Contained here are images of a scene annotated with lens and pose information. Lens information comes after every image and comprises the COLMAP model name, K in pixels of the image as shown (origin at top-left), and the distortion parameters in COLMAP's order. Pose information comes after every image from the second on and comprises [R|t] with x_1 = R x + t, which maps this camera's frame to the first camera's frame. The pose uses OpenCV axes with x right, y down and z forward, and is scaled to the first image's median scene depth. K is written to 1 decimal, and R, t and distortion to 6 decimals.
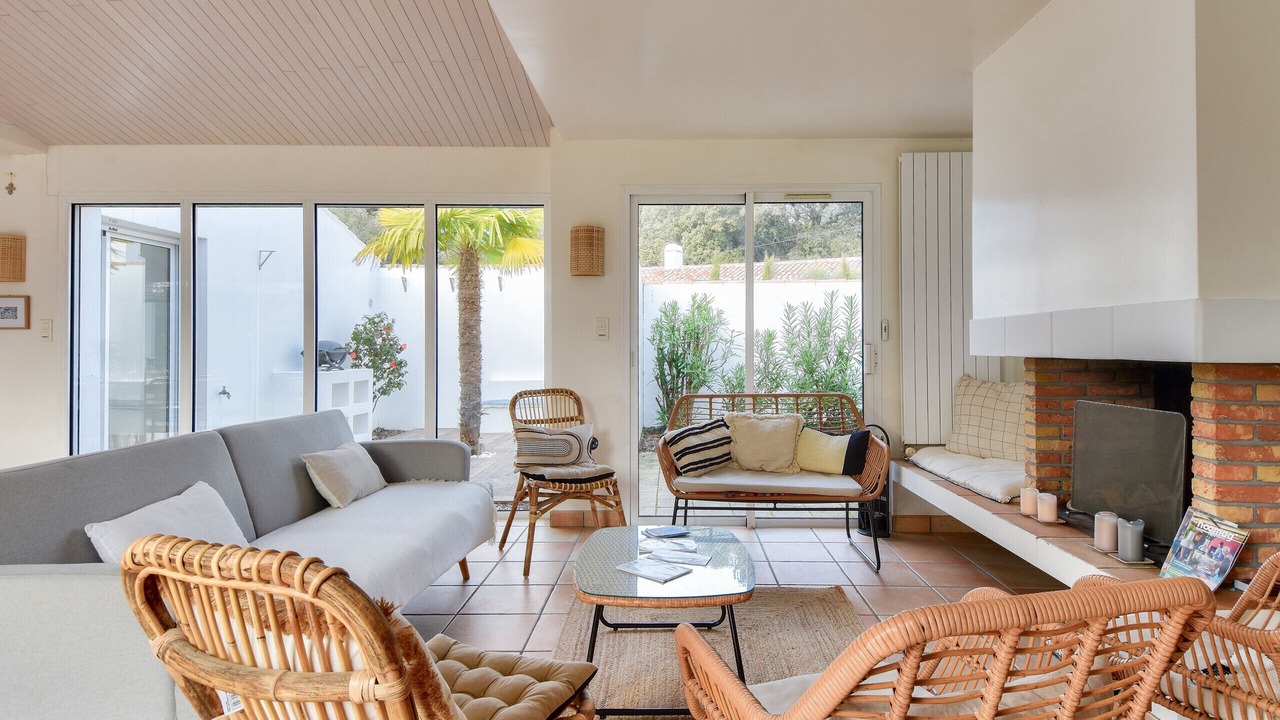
lens RADIAL K [[693.4, 0, 650.8], [0, 693.4, 338.2], [0, 0, 1]] dist [0.057049, 0.000102]
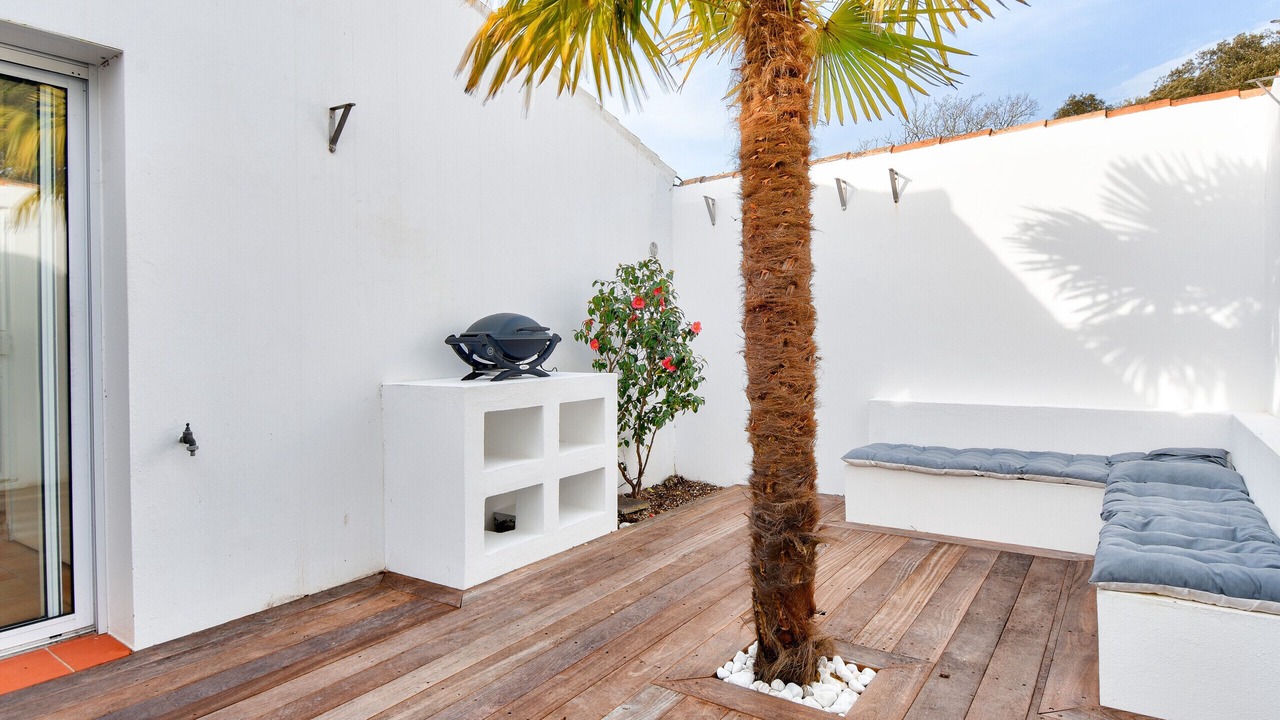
lens RADIAL K [[693.4, 0, 650.8], [0, 693.4, 338.2], [0, 0, 1]] dist [0.057049, 0.000102]
pose [[0.836516, -0.008738, -0.547873, -0.128821], [0.018964, 0.999736, 0.013010, 0.015388], [0.547615, -0.021273, 0.836460, 0.662833]]
